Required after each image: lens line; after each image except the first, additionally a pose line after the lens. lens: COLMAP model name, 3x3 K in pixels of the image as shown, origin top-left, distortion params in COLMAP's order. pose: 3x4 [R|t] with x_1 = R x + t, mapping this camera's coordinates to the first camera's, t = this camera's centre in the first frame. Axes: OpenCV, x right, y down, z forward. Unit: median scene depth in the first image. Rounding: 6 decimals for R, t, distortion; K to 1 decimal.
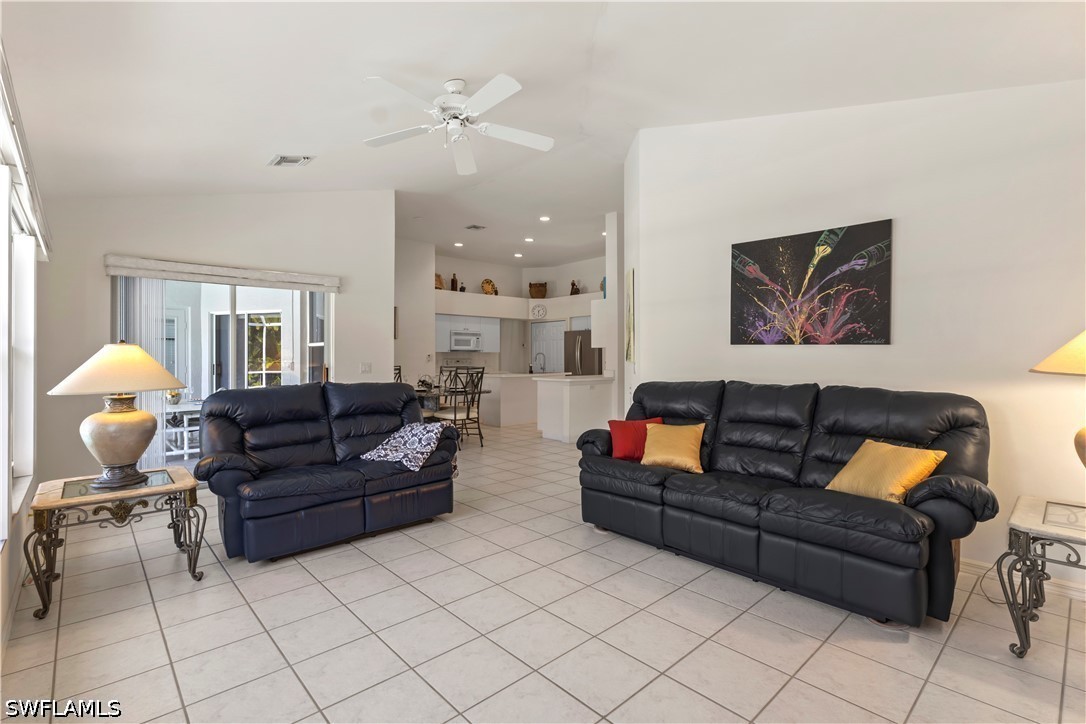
lens RADIAL K [[505.1, 0, 541.6], [0, 505.1, 360.9], [0, 0, 1]] dist [-0.002058, 0.000195]
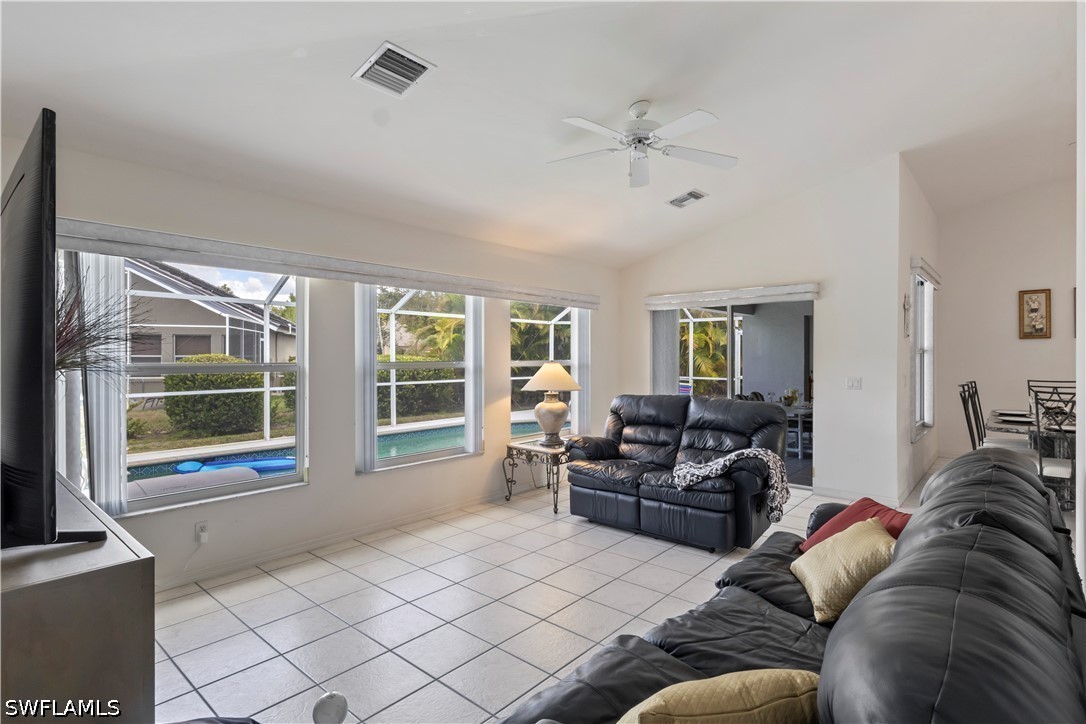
lens RADIAL K [[541.8, 0, 542.3], [0, 541.8, 361.5], [0, 0, 1]] dist [-0.003176, -0.000123]
pose [[0.117168, 0.012384, -0.993035, 0.276688], [-0.011109, 0.999876, 0.011159, -0.015581], [0.993050, 0.009724, 0.117291, 0.212861]]
